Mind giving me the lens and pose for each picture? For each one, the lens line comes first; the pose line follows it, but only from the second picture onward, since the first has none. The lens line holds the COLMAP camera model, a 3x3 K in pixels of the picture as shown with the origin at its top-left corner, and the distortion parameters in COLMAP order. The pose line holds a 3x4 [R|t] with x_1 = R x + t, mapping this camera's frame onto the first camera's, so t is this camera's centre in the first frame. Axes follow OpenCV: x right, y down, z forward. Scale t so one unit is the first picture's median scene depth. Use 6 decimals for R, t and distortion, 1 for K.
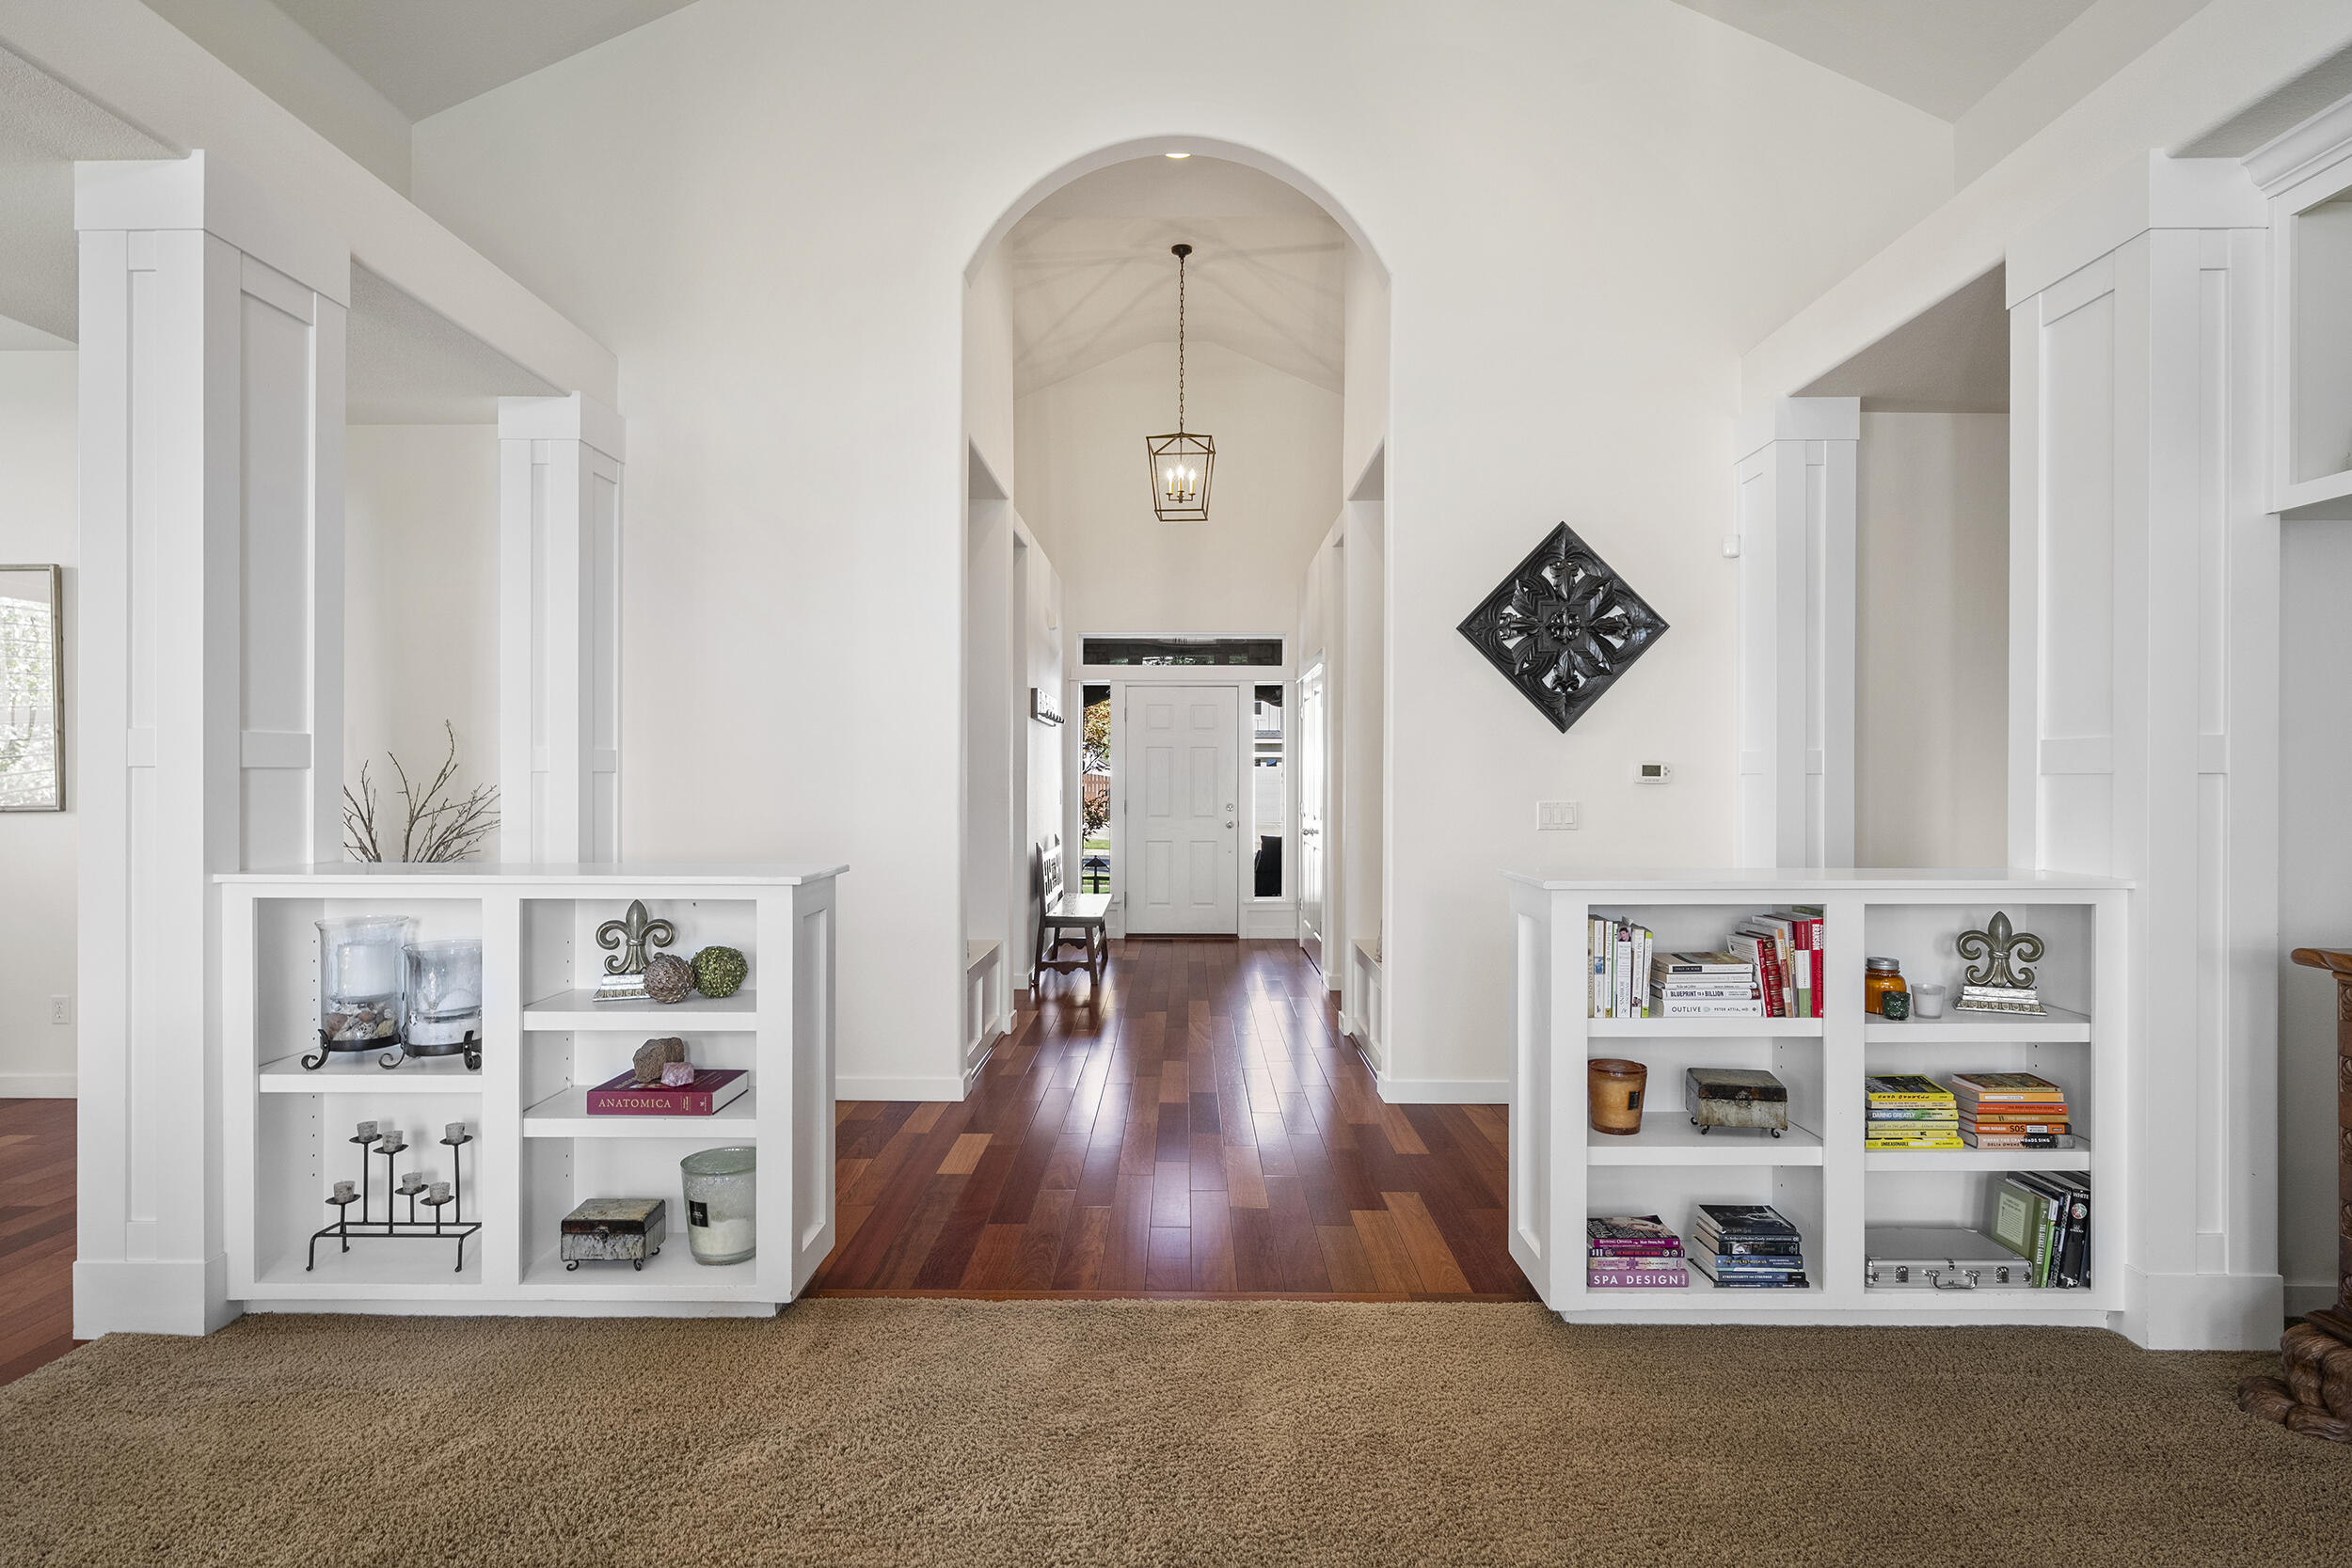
lens RADIAL K [[1259.4, 0, 1170.9], [0, 1259.4, 777.0], [0, 0, 1]] dist [0.001289, 0.002256]
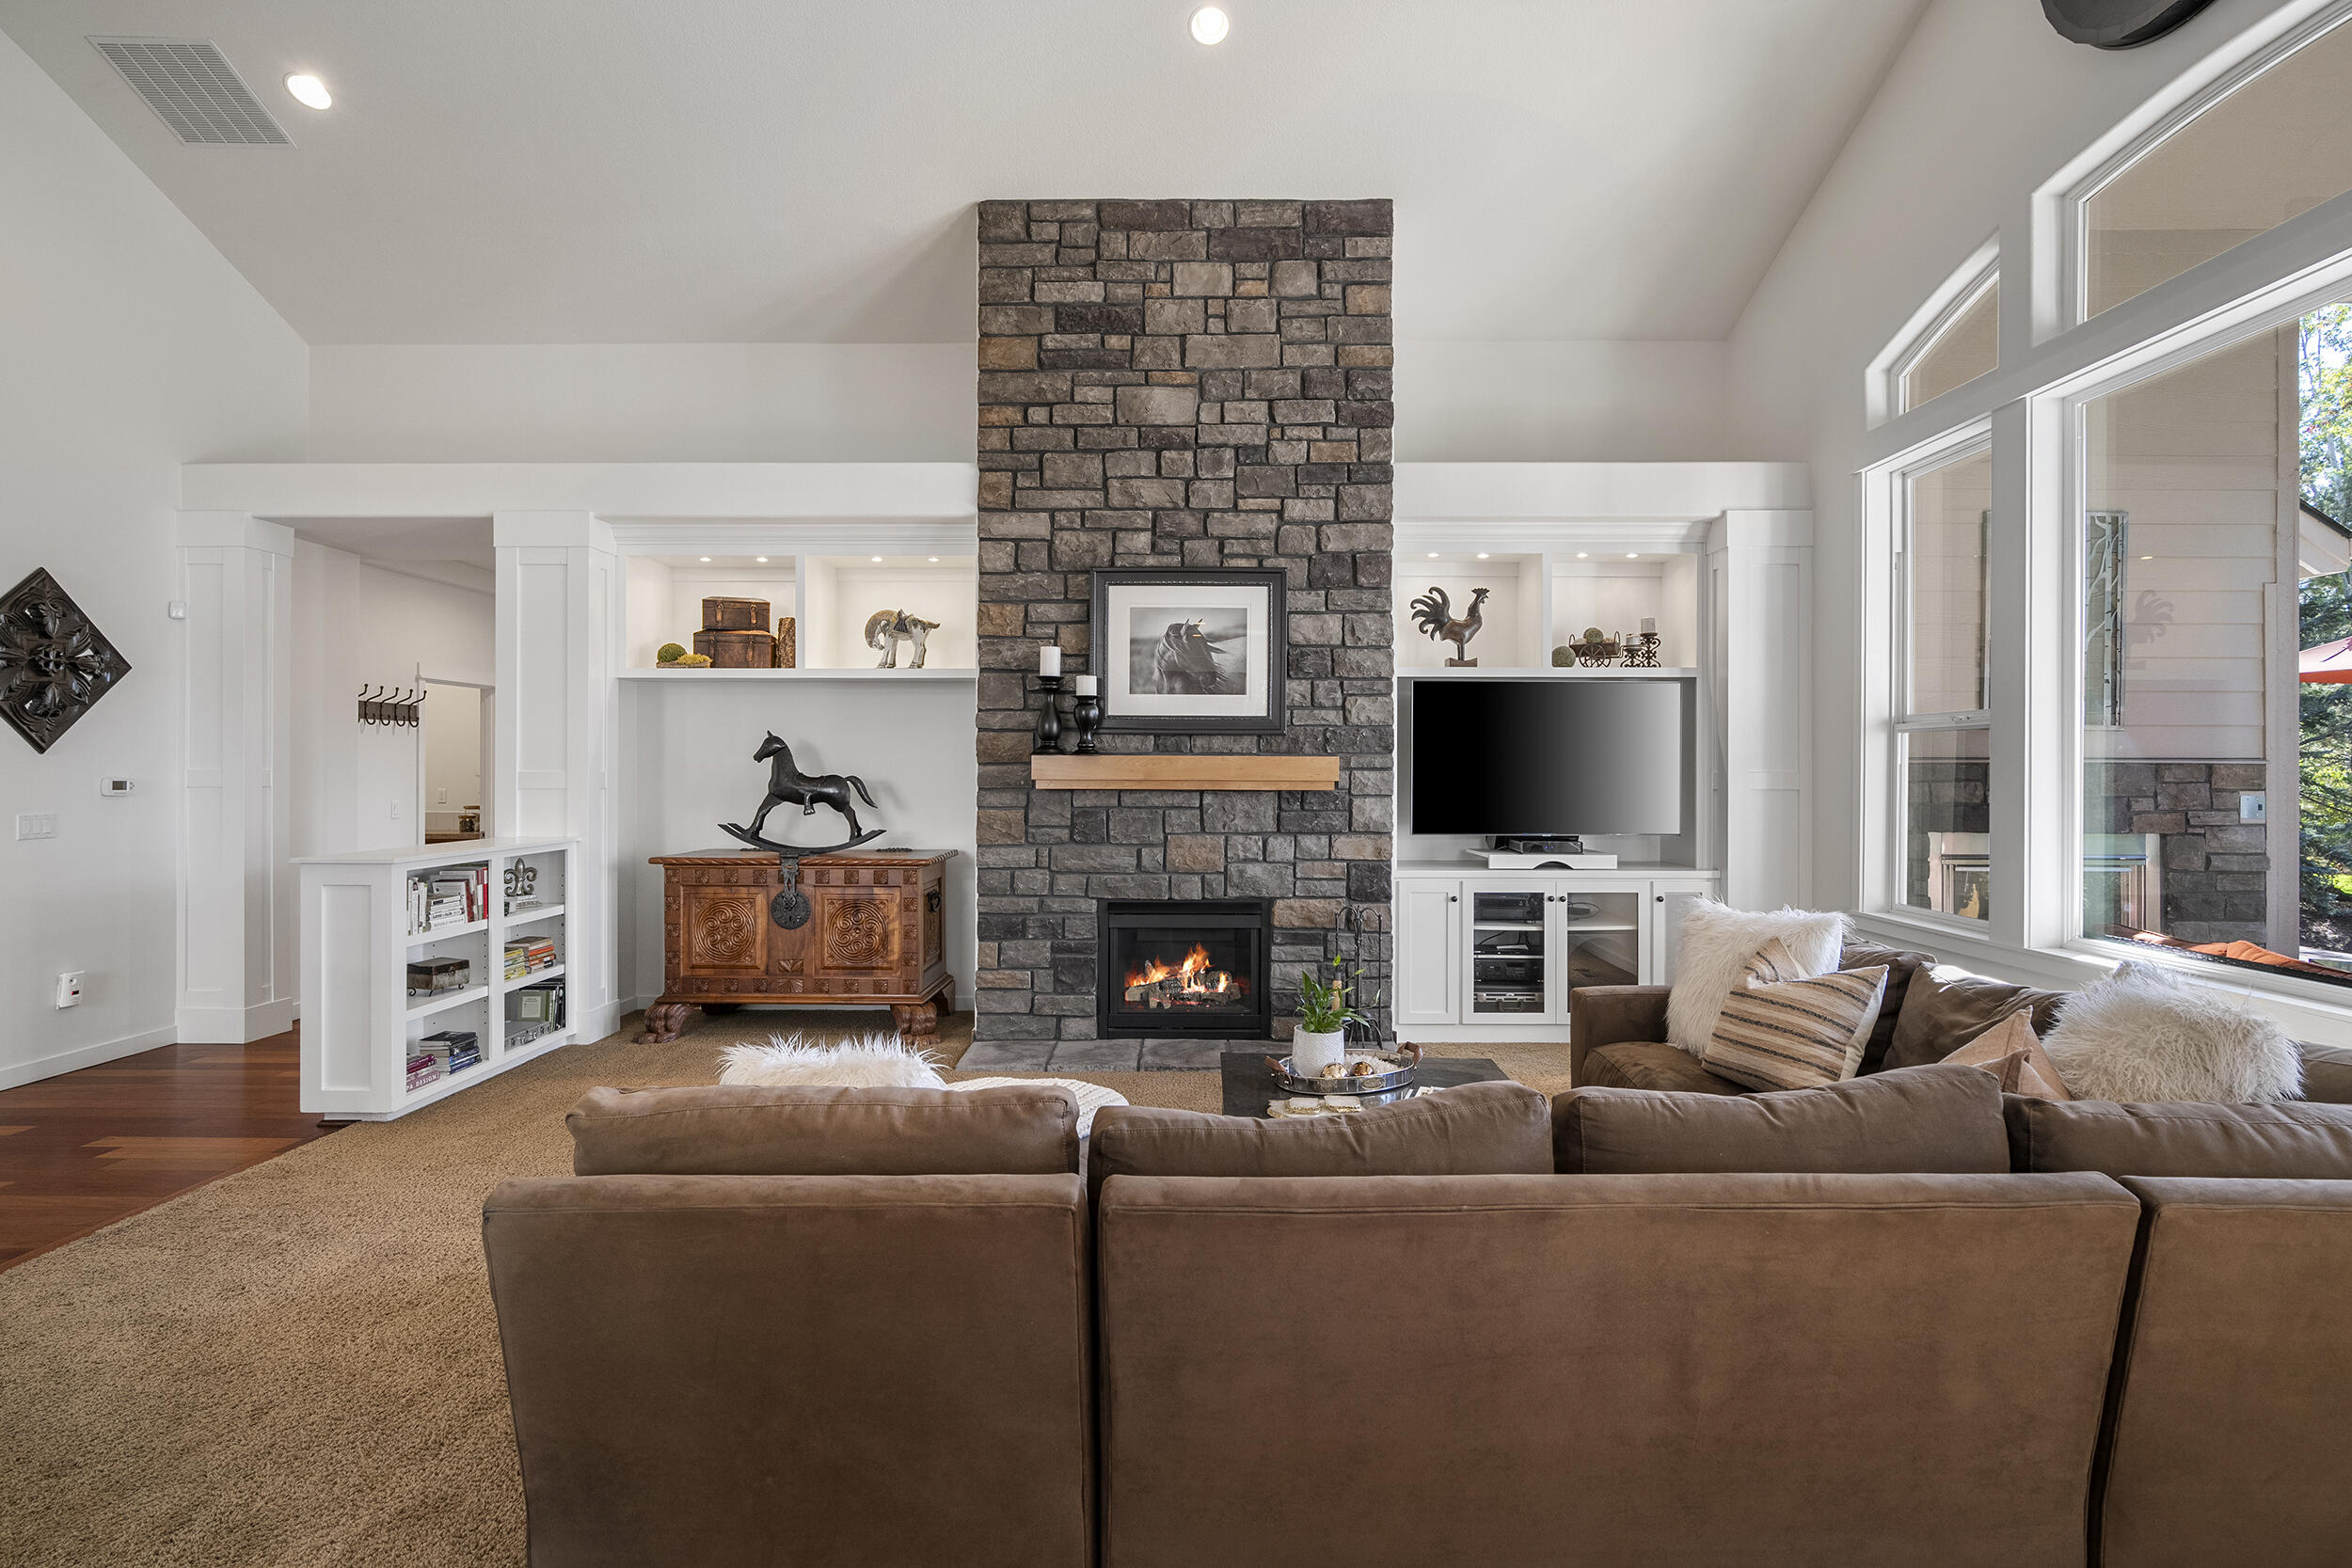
lens RADIAL K [[1149.9, 0, 1179.2], [0, 1149.9, 775.6], [0, 0, 1]] dist [0.002231, 0.000525]
pose [[0.005957, -0.005924, 0.999965, -1.218490], [-0.000763, 0.999982, 0.005929, -0.037912], [-0.999982, -0.000799, 0.005952, -0.062499]]
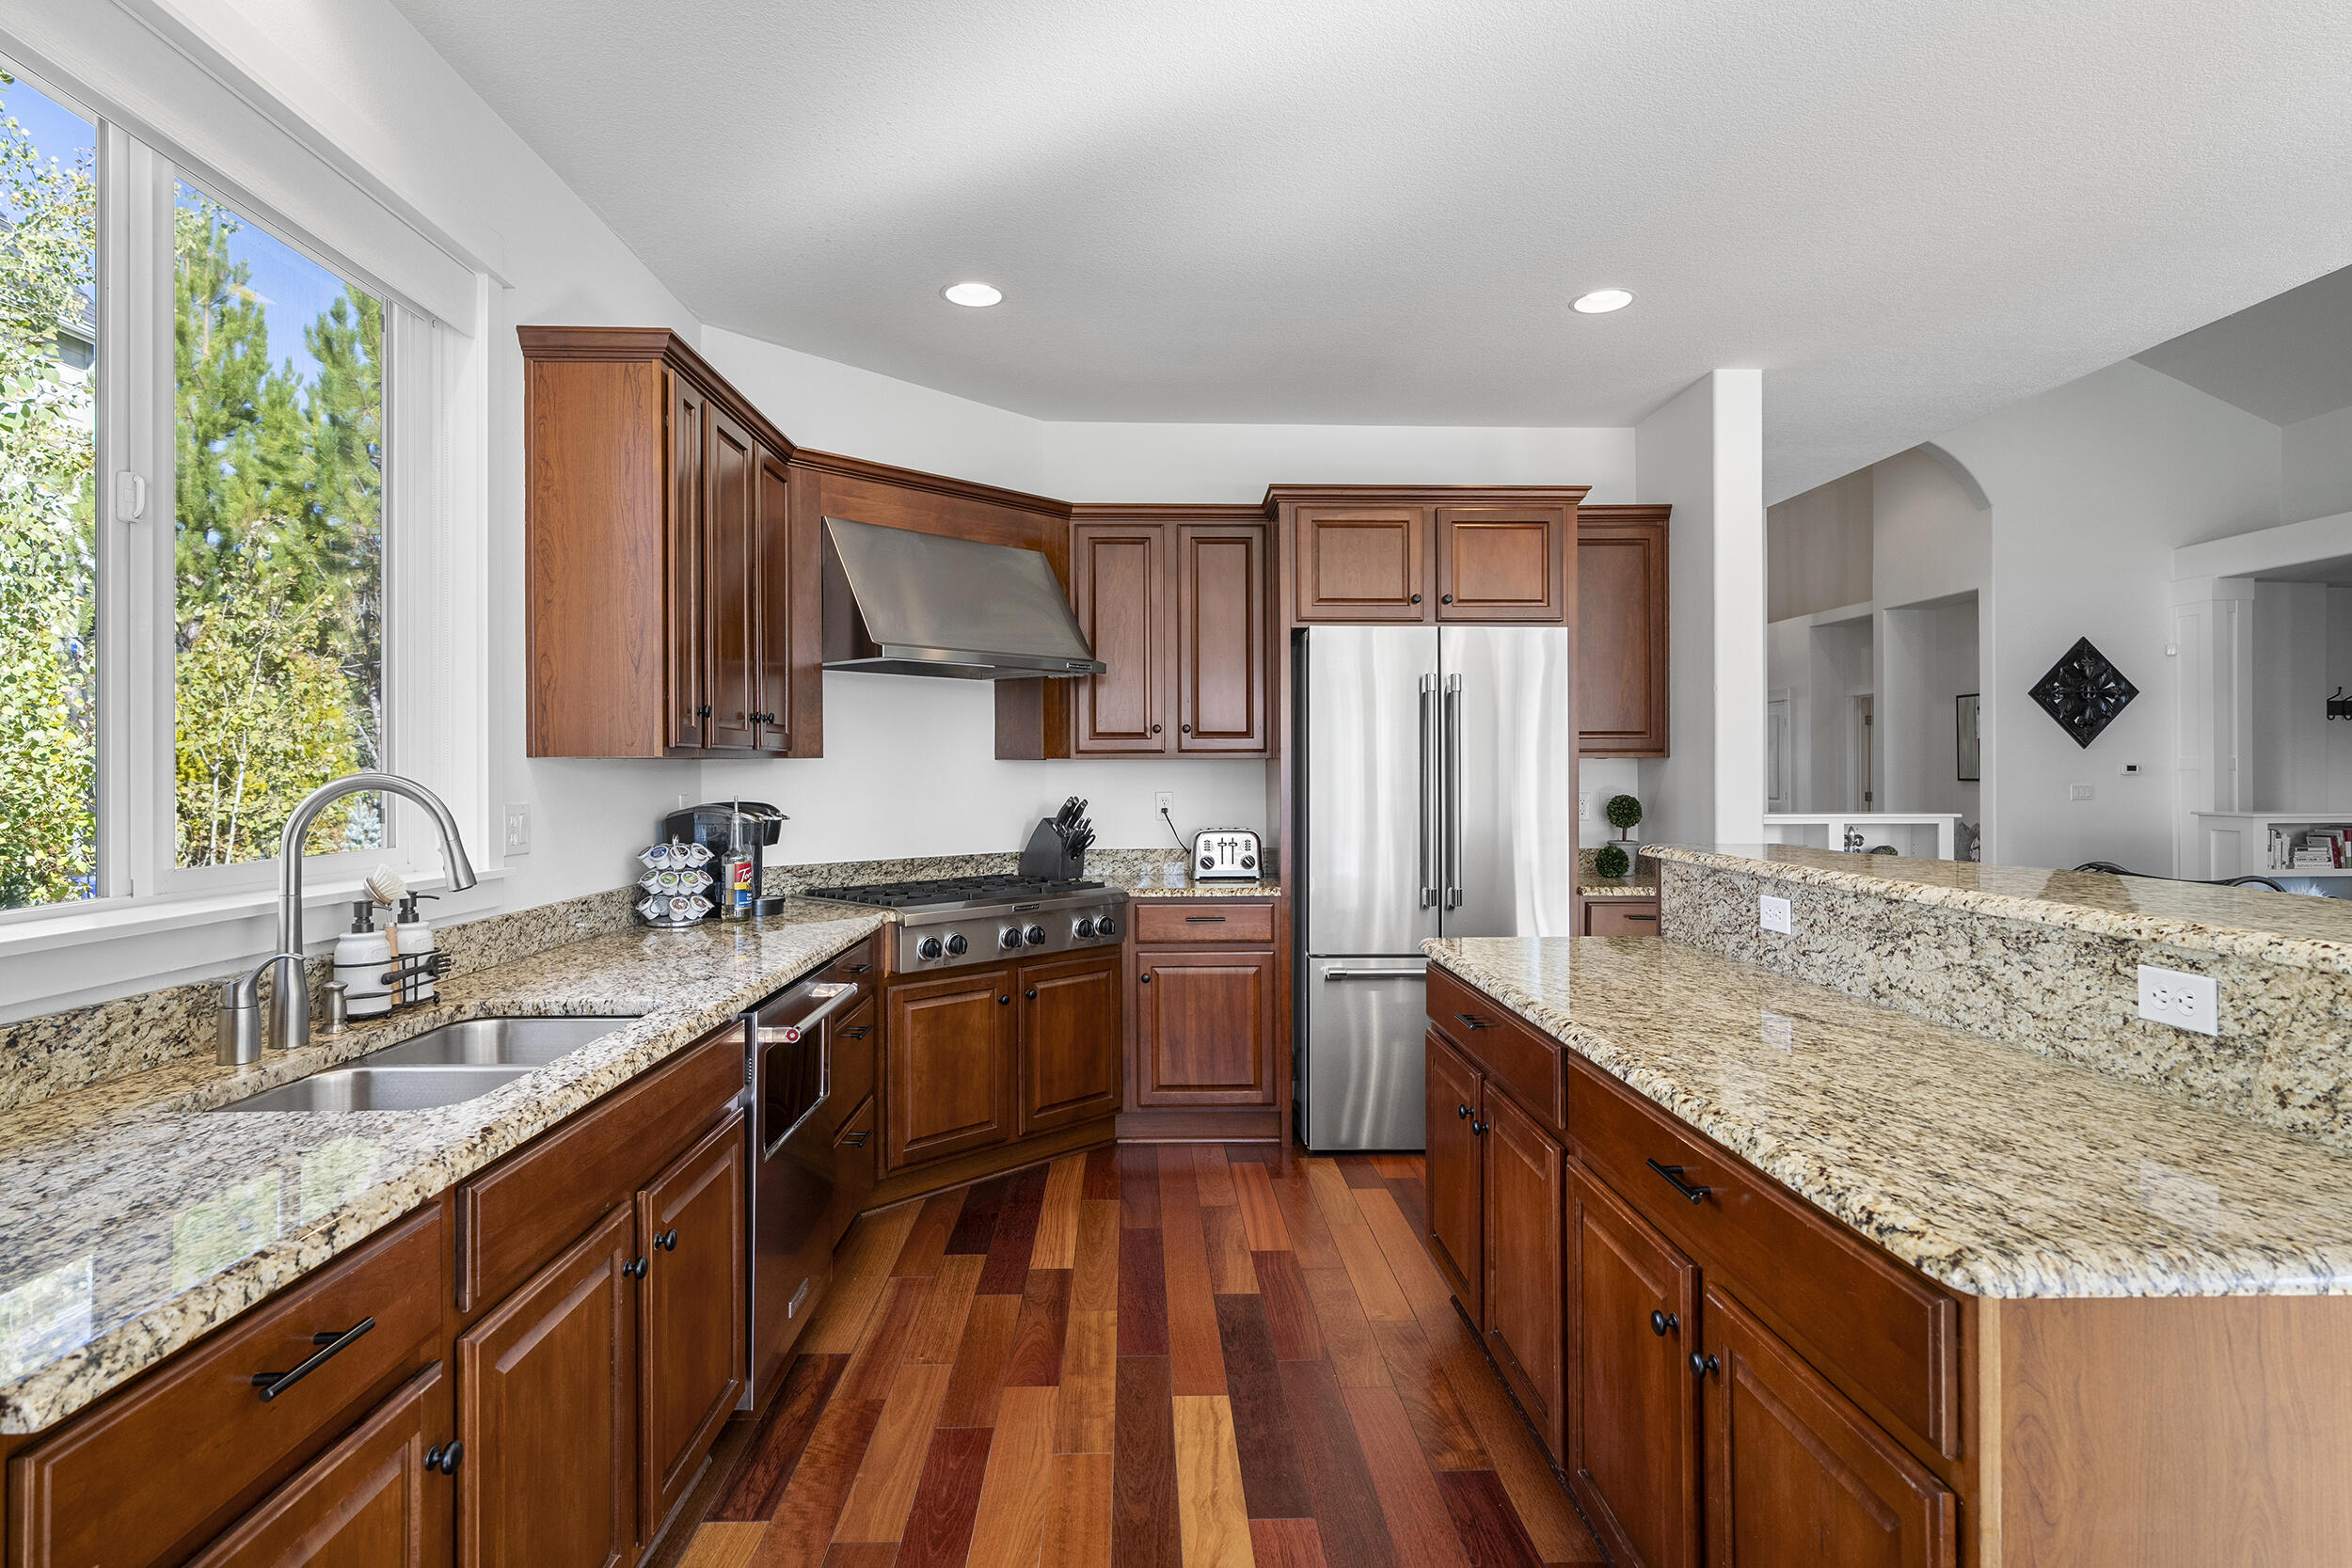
lens RADIAL K [[1194.9, 0, 1189.2], [0, 1194.9, 772.6], [0, 0, 1]] dist [0.002705, 0.000192]
pose [[0.999129, -0.005613, 0.041346, -1.856002], [0.005690, 0.999982, -0.001741, -0.005711], [-0.041336, 0.001975, 0.999143, -1.245930]]
